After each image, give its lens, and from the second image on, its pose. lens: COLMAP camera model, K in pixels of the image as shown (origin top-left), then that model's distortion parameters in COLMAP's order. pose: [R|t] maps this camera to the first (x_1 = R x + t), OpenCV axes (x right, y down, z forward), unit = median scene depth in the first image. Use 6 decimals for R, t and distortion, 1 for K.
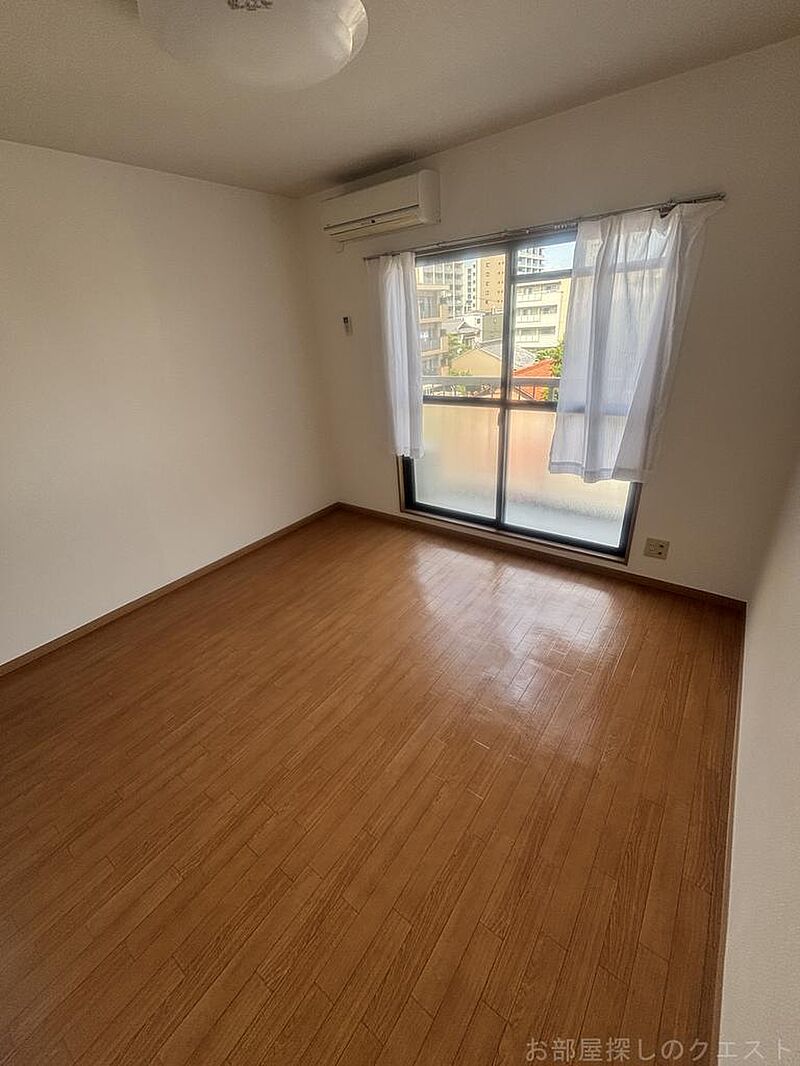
lens RADIAL K [[433.7, 0, 395.2], [0, 433.7, 530.7], [0, 0, 1]] dist [0.000011, -0.001187]
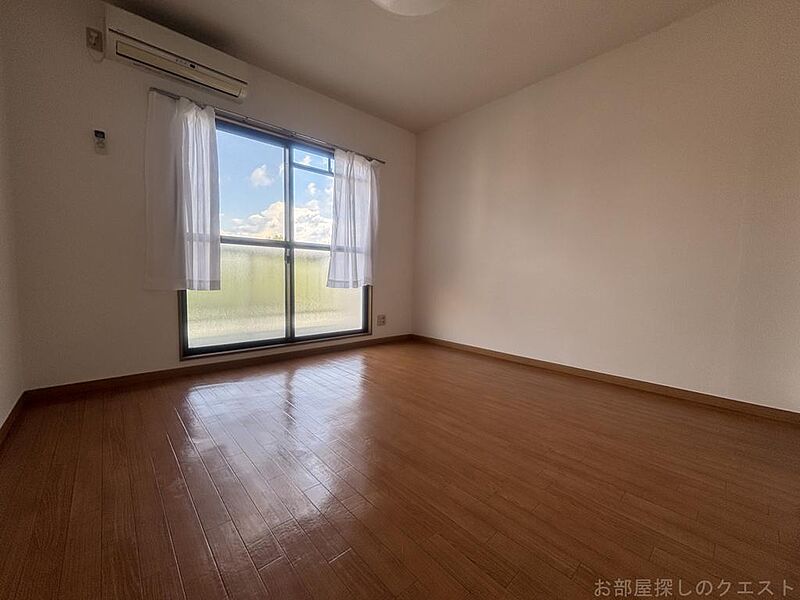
lens RADIAL K [[325.5, 0, 398.1], [0, 325.5, 301.4], [0, 0, 1]] dist [0.000011, -0.001187]
pose [[0.191222, -0.008934, 0.981506, -0.749261], [0.394975, 0.916126, -0.068612, 0.087412], [-0.898571, 0.400790, 0.178712, 0.617630]]
